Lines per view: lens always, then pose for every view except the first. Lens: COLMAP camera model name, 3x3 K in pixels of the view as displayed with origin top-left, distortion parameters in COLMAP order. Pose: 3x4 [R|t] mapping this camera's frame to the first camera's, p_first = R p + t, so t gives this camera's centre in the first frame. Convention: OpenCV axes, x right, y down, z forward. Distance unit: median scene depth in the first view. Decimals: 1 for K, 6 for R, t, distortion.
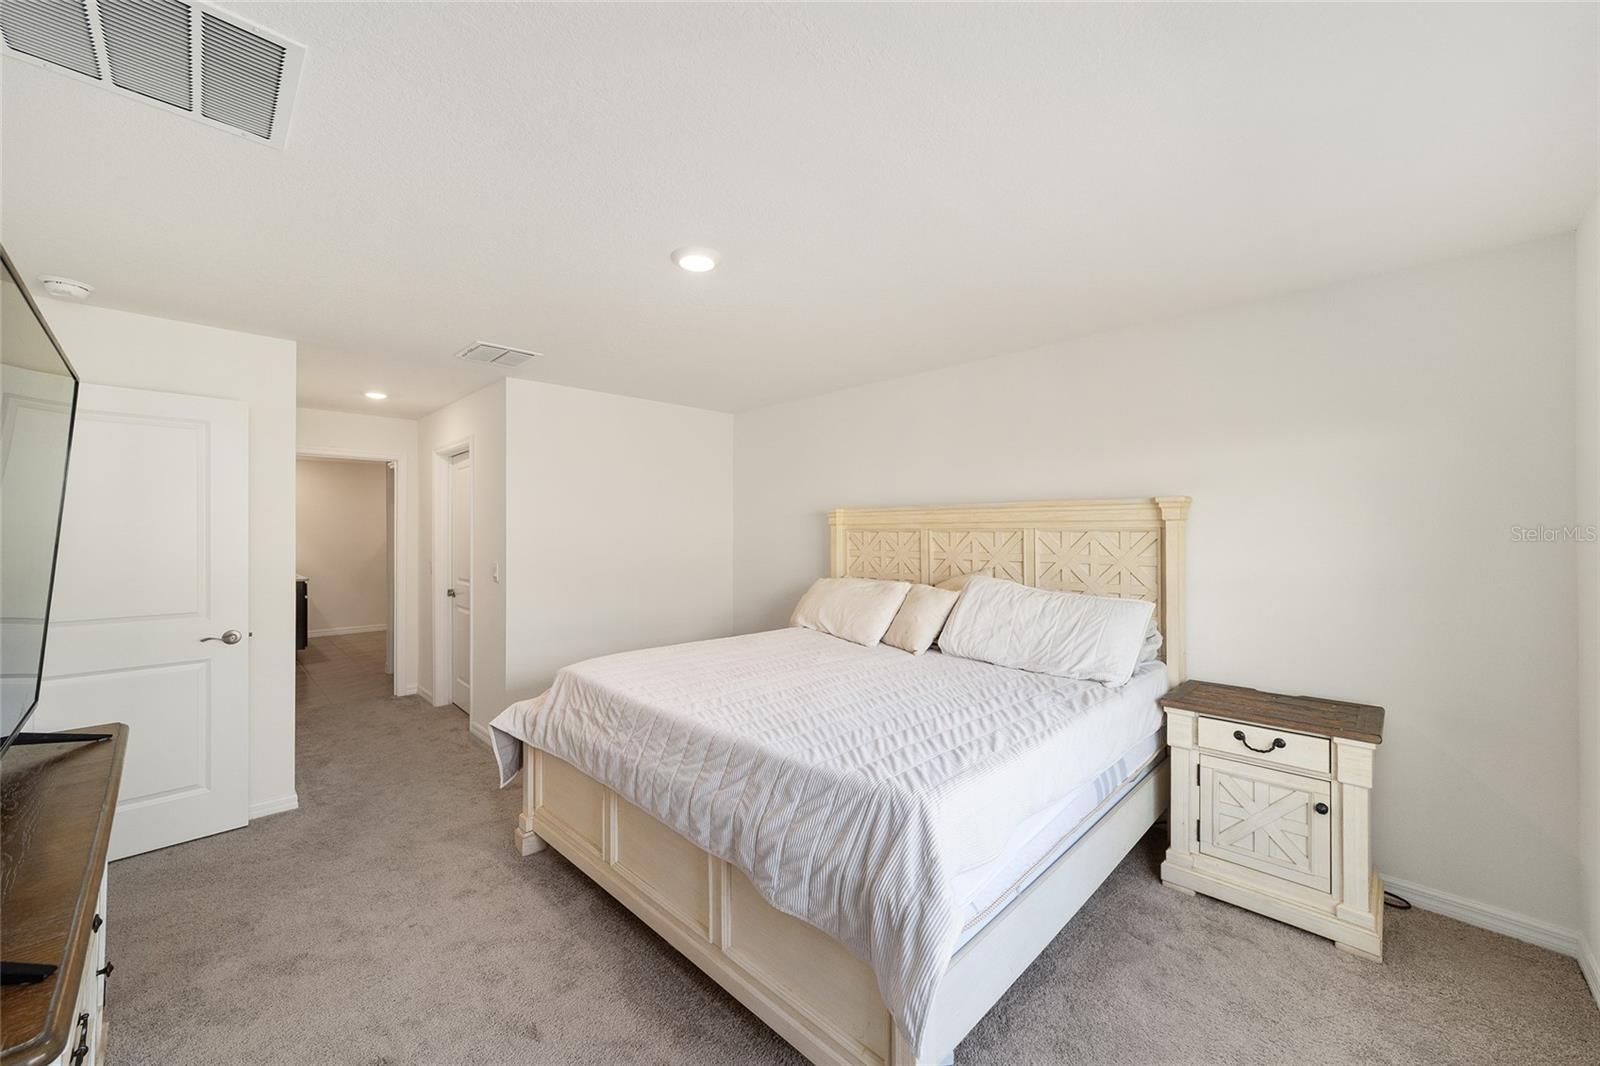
lens RADIAL K [[613.6, 0, 798.6], [0, 613.6, 535.0], [0, 0, 1]] dist [-0.011369, 0.006515]
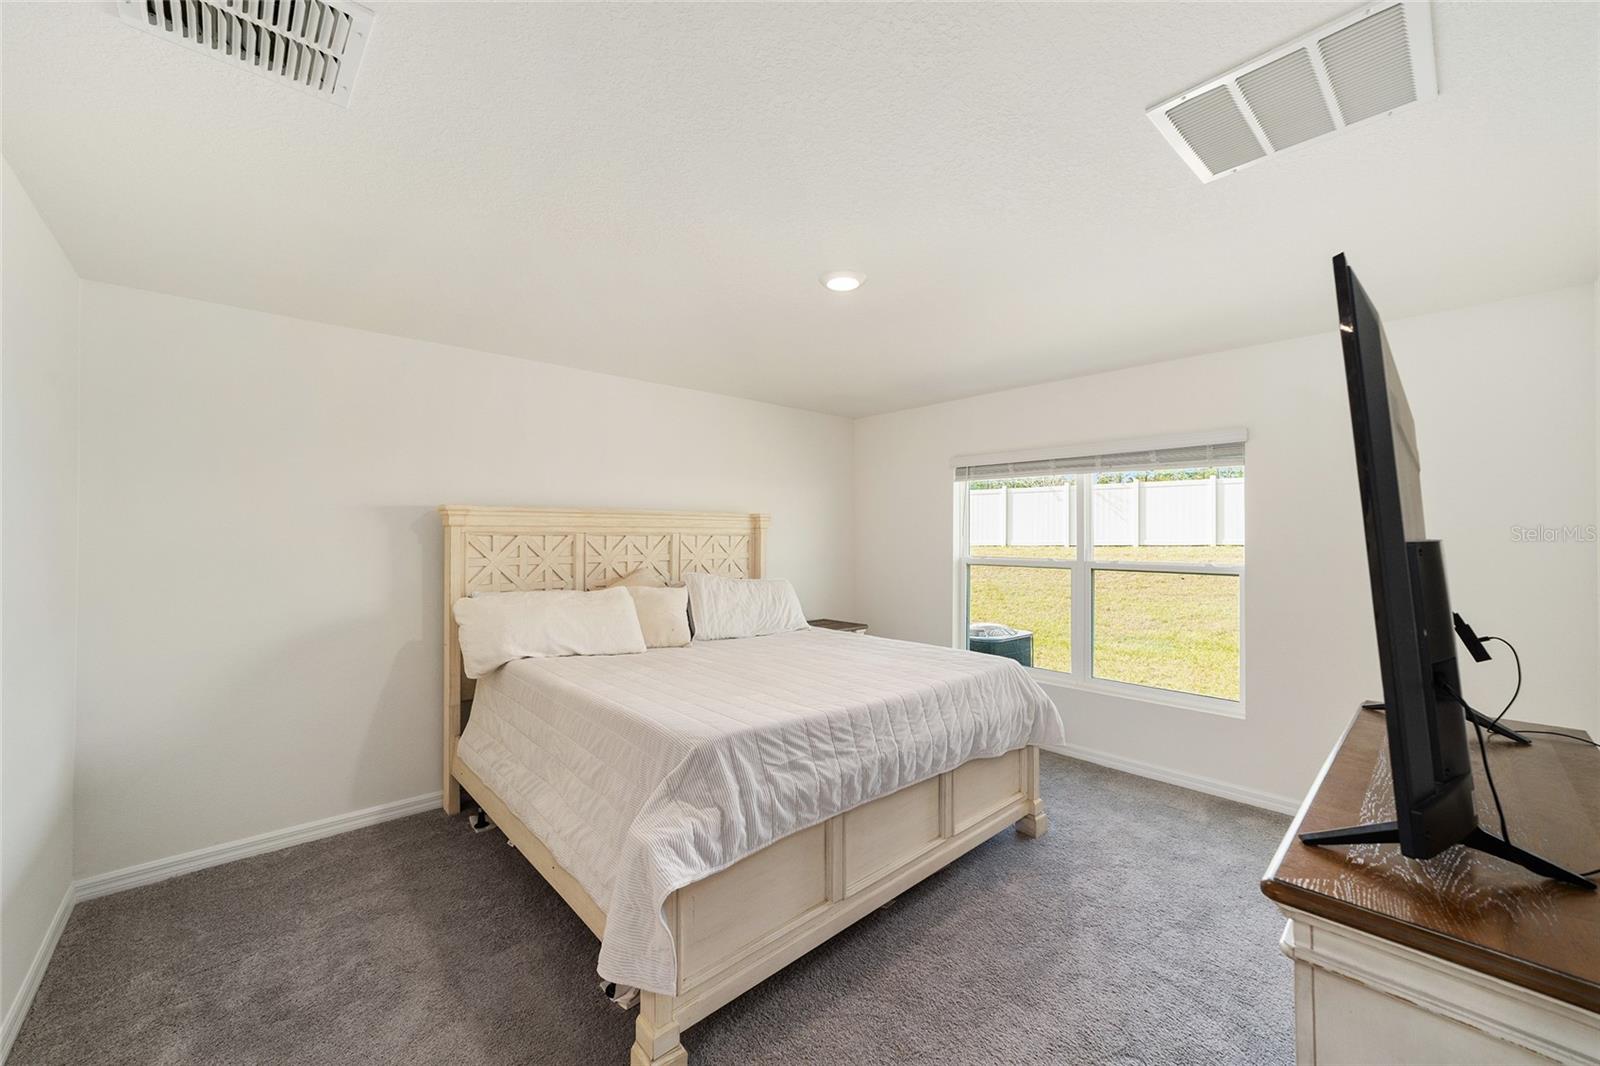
lens RADIAL K [[613.6, 0, 798.8], [0, 613.6, 529.3], [0, 0, 1]] dist [-0.011369, 0.006515]
pose [[0.057409, 0.009013, 0.998310, -1.114008], [0.003655, 0.999951, -0.009238, -0.007422], [-0.998344, 0.004179, 0.057373, 0.911141]]
